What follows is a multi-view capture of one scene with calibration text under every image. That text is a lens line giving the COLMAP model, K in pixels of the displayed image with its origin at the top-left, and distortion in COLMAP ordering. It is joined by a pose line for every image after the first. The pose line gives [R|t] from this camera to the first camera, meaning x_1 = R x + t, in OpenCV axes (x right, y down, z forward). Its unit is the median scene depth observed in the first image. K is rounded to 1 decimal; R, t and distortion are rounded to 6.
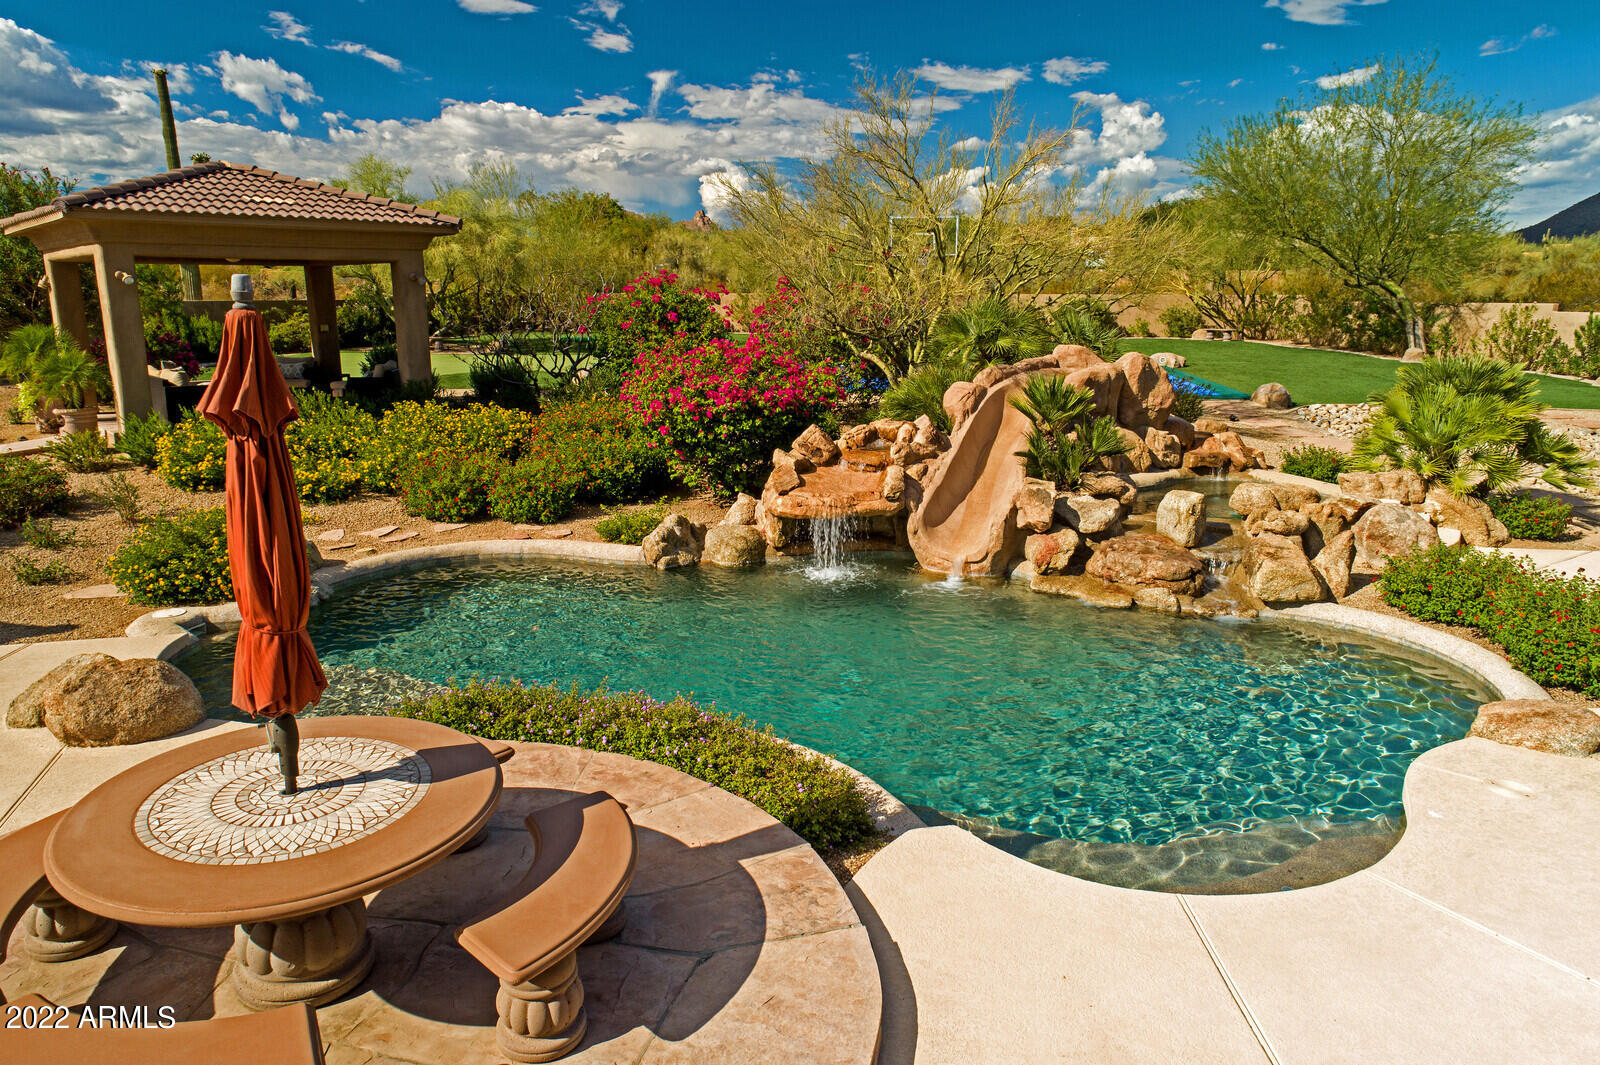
lens RADIAL K [[1058.8, 0, 796.1], [0, 1058.8, 531.5], [0, 0, 1]] dist [-0.010757, 0.008154]
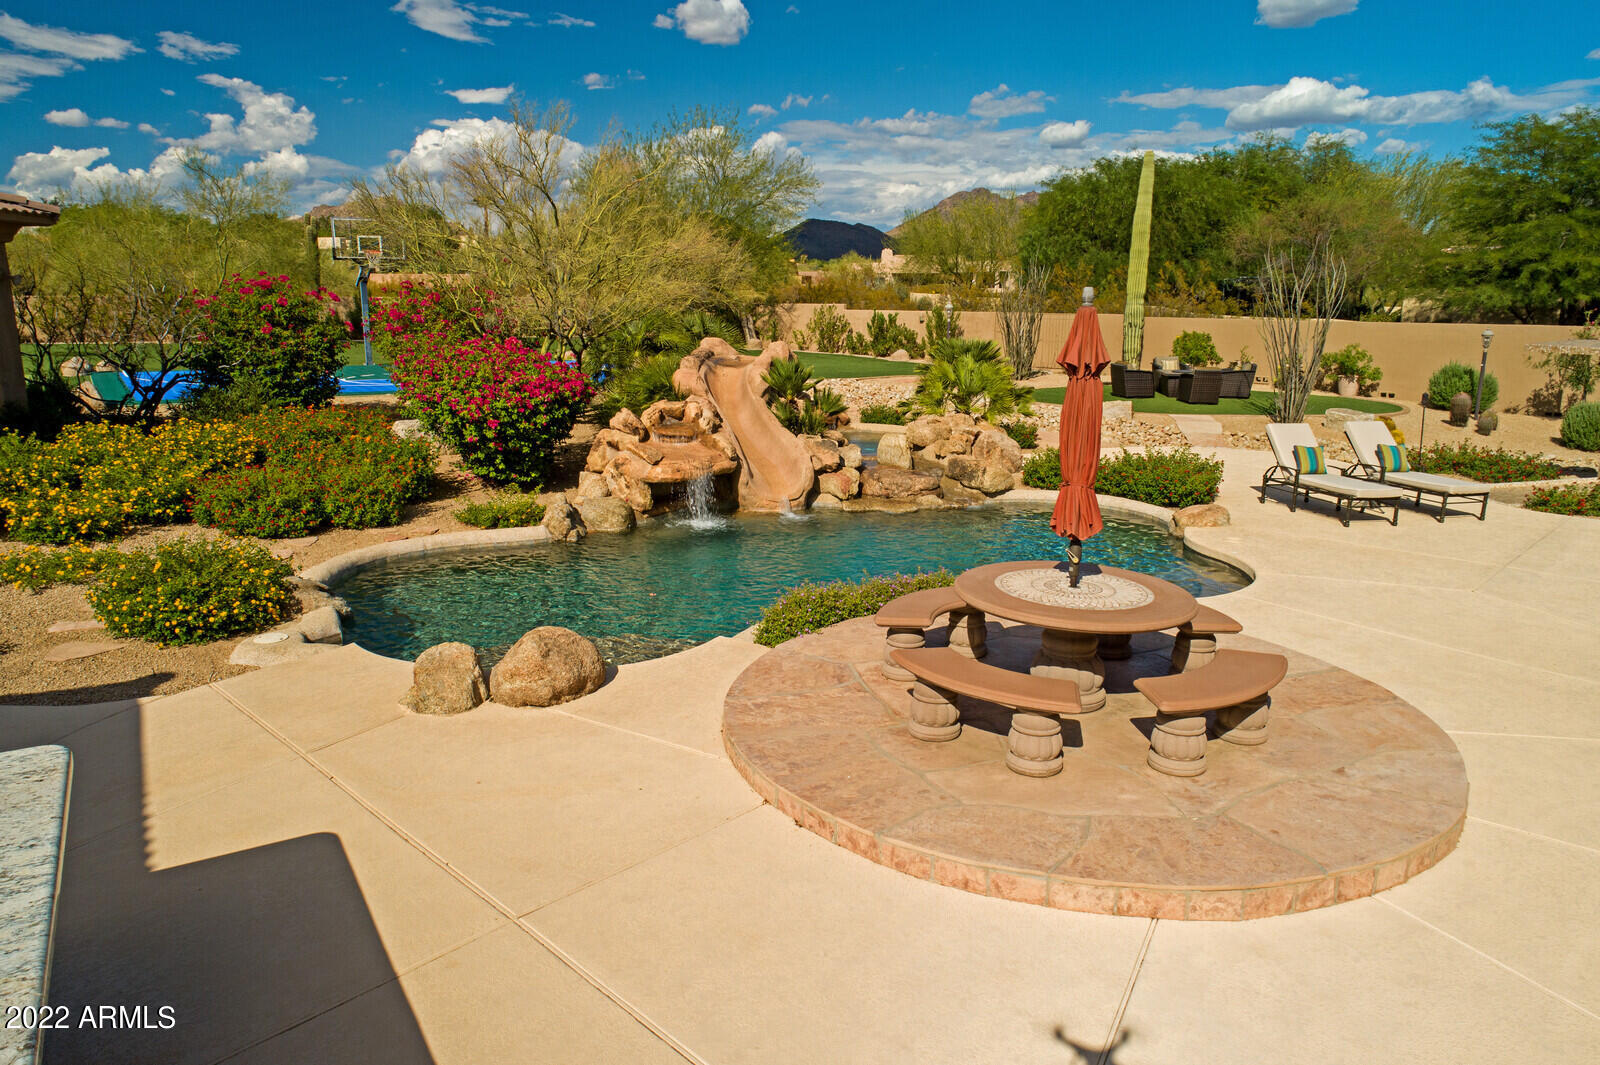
lens RADIAL K [[1058.8, 0, 796.1], [0, 1058.8, 531.5], [0, 0, 1]] dist [-0.010757, 0.008154]
pose [[0.752544, -0.140320, 0.643419, -0.659606], [0.141565, 0.988664, 0.050038, 0.002609], [-0.643146, 0.053429, 0.763877, -0.013836]]
